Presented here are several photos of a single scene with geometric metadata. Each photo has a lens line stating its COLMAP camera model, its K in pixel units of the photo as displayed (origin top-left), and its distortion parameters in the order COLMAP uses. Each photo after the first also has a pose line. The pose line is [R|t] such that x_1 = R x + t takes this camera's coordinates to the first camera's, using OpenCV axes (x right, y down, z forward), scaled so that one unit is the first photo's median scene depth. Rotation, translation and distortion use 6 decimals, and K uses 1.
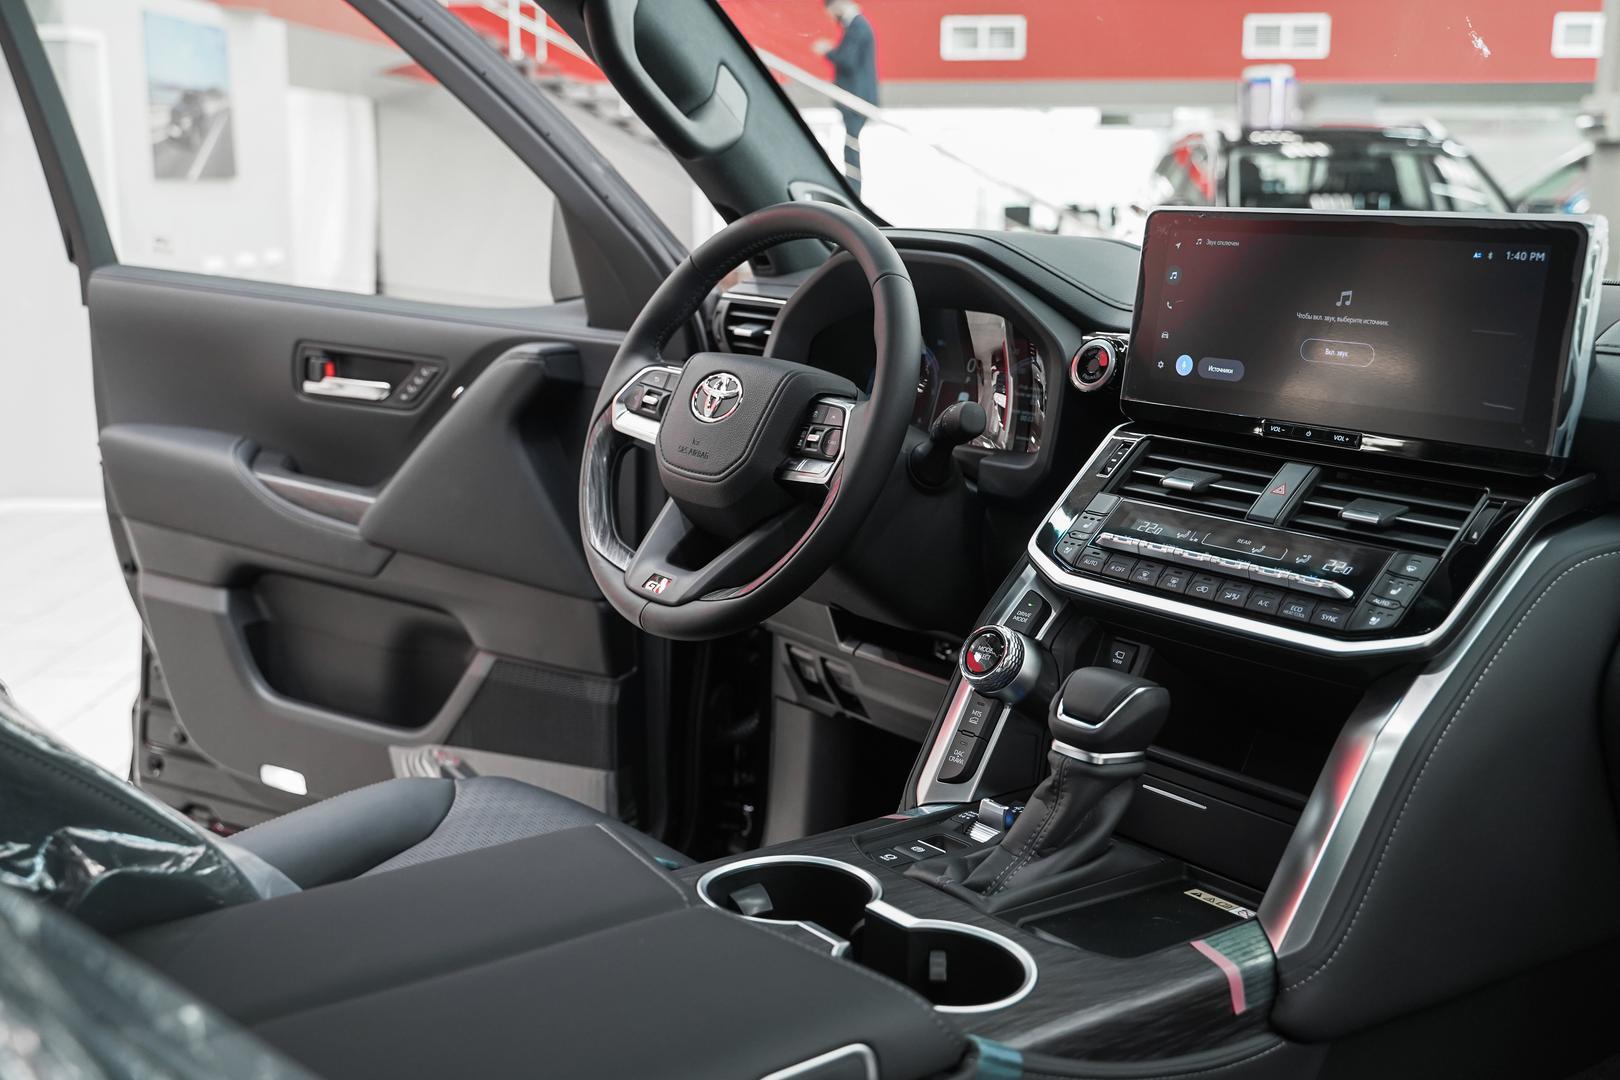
lens RADIAL K [[1696.4, 0, 798.1], [0, 1696.4, 528.9], [0, 0, 1]] dist [-0.005563, 0.000000]
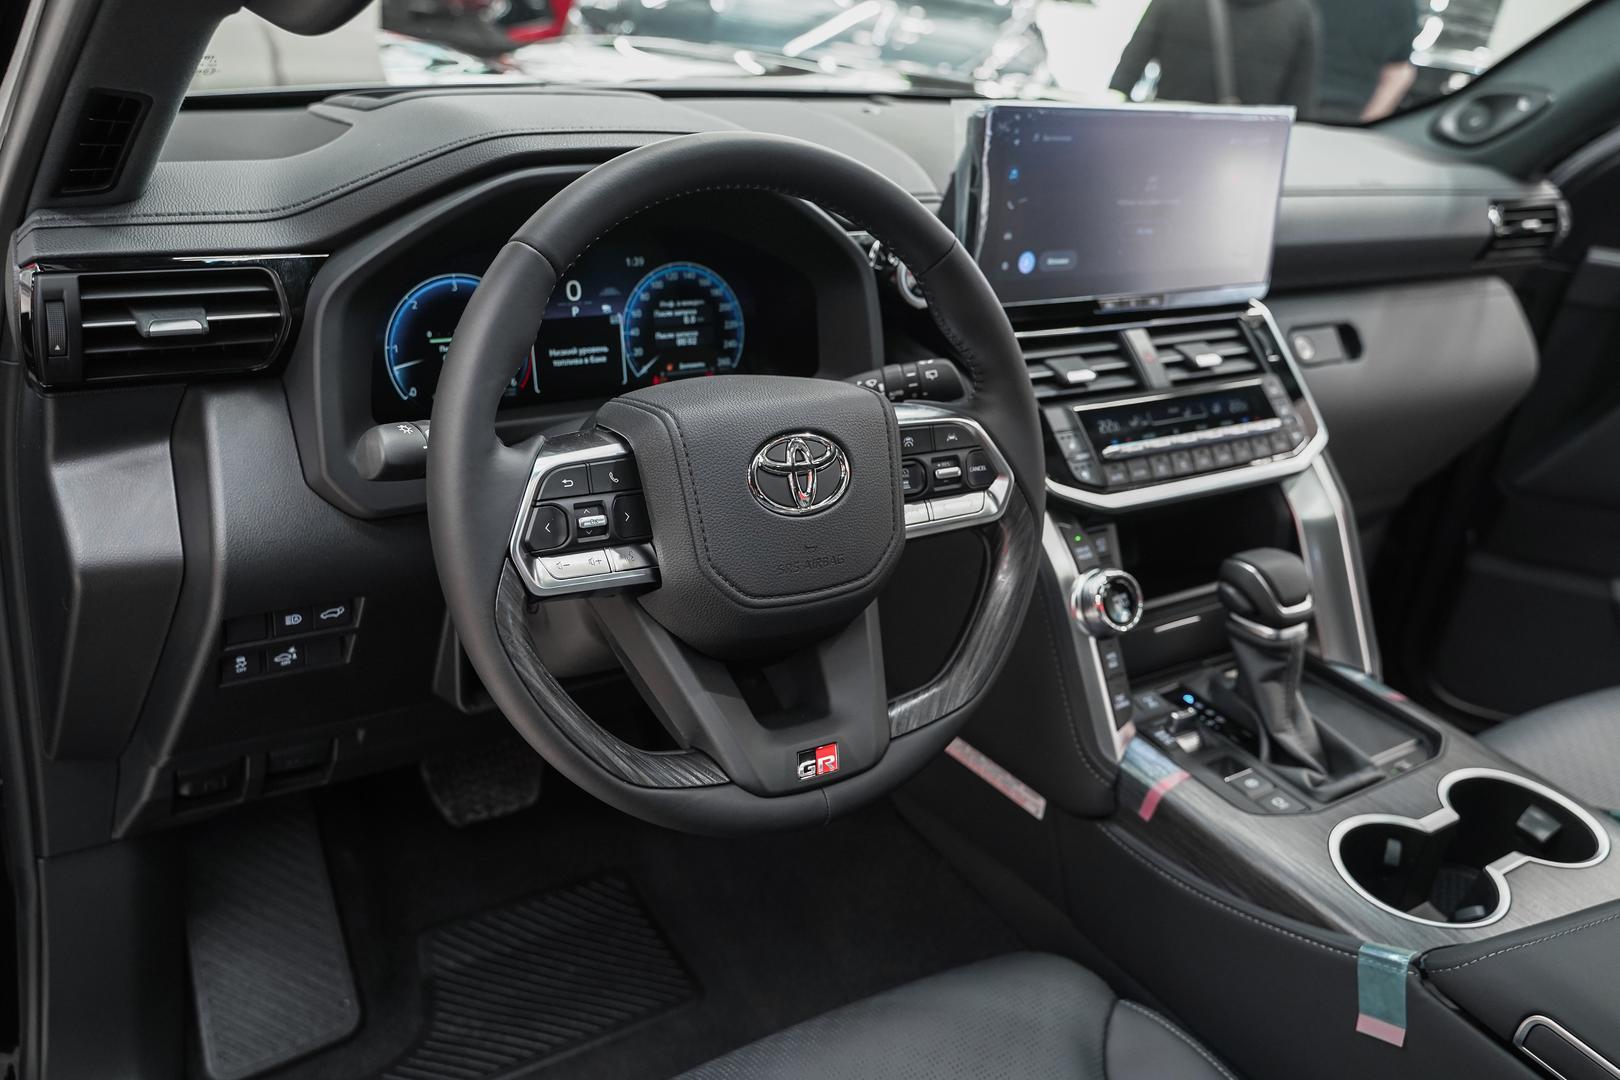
lens RADIAL K [[1309.1, 0, 810.5], [0, 1309.1, 540.4], [0, 0, 1]] dist [-0.005389, -0.004473]
pose [[0.096504, -0.449198, 0.888205, -0.541433], [0.078514, 0.893025, 0.443105, -0.295894], [-0.992231, 0.026975, 0.121449, 1.000245]]
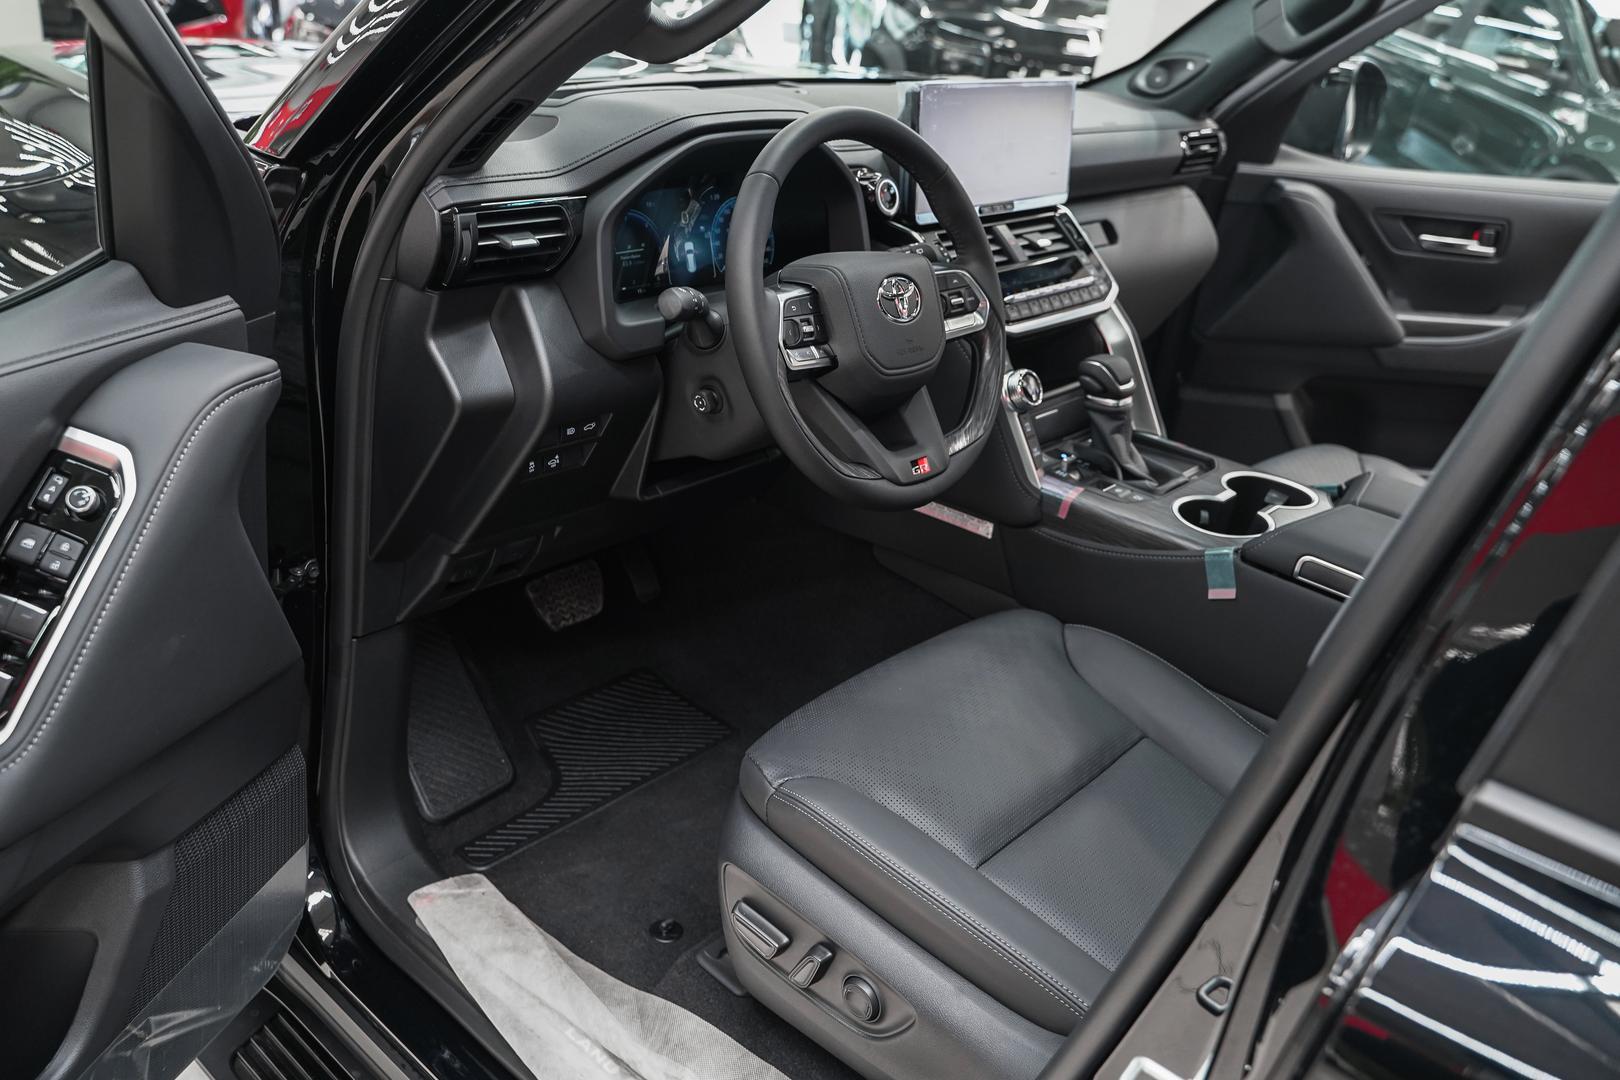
lens RADIAL K [[1309.1, 0, 773.9], [0, 1309.1, 521.1], [0, 0, 1]] dist [-0.005389, -0.004473]
pose [[-0.148956, -0.448188, 0.881442, -0.943444], [0.085985, 0.882139, 0.463074, -0.386580], [-0.985098, 0.144768, -0.092862, 1.269538]]
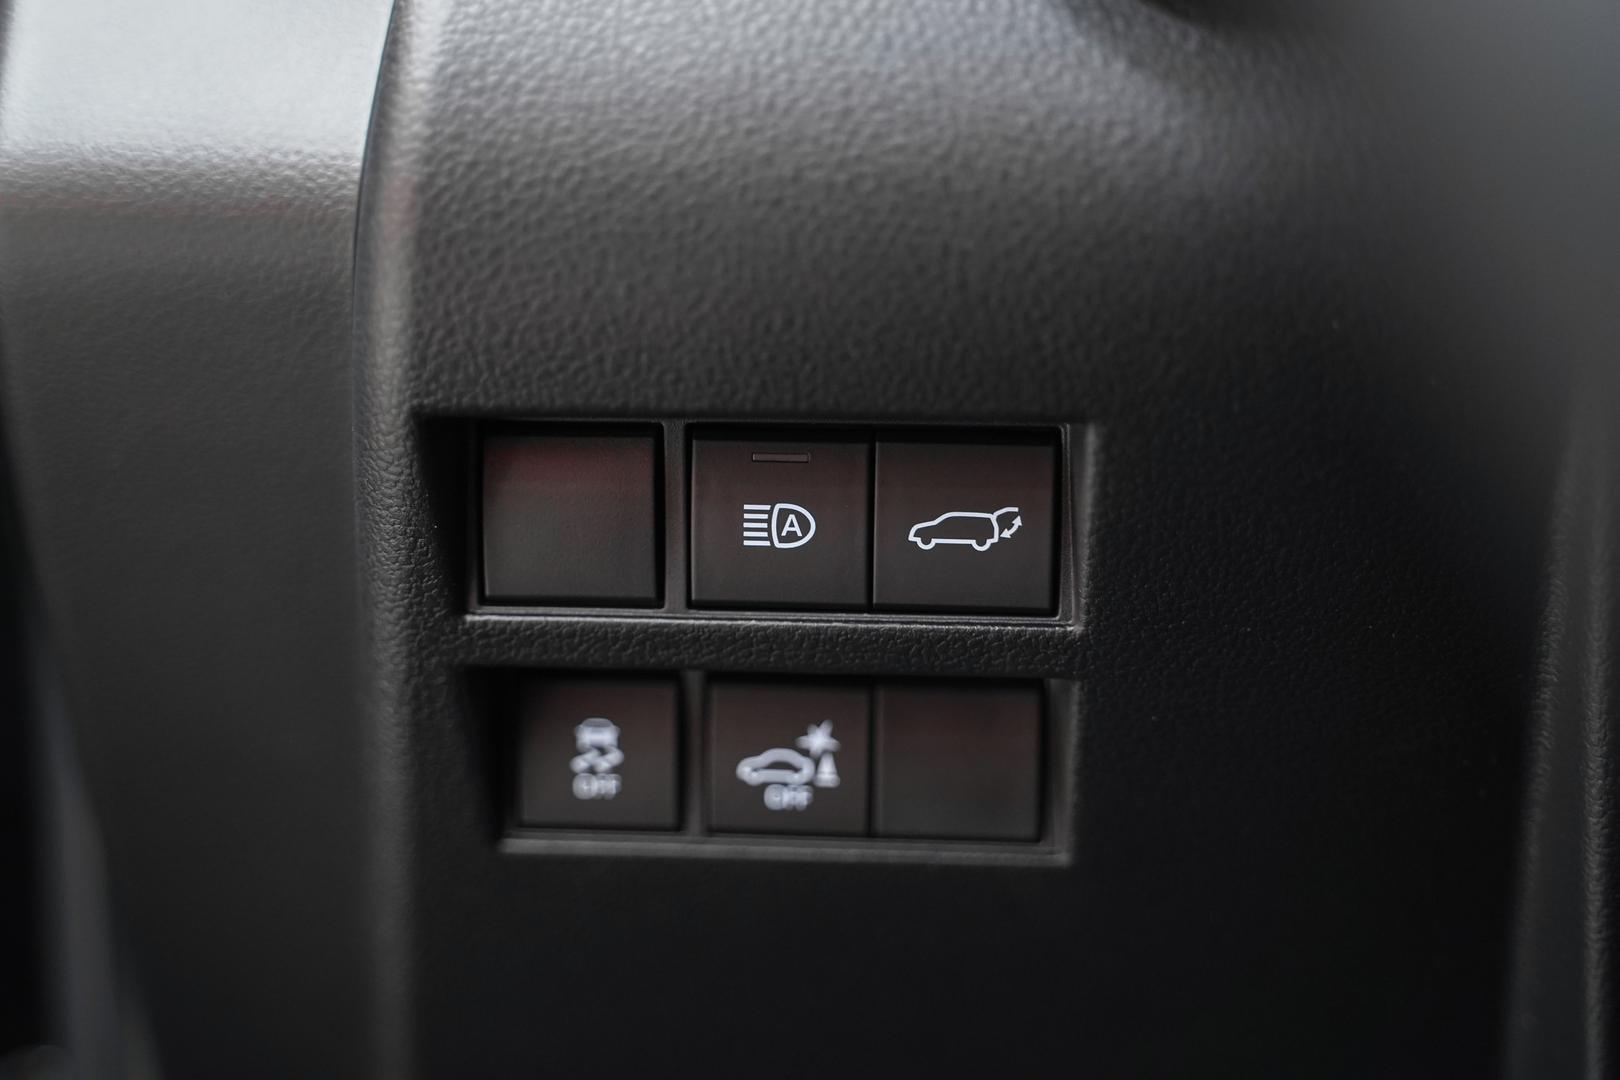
lens RADIAL K [[2392.6, 0, 810.1], [0, 2392.6, 540.2], [0, 0, 1]] dist [0.008643, 0.000000]
pose [[0.686591, -0.202999, 0.698129, -0.191833], [0.161431, 0.978826, 0.125856, -0.035364], [-0.708896, 0.026288, 0.704823, 1.154806]]
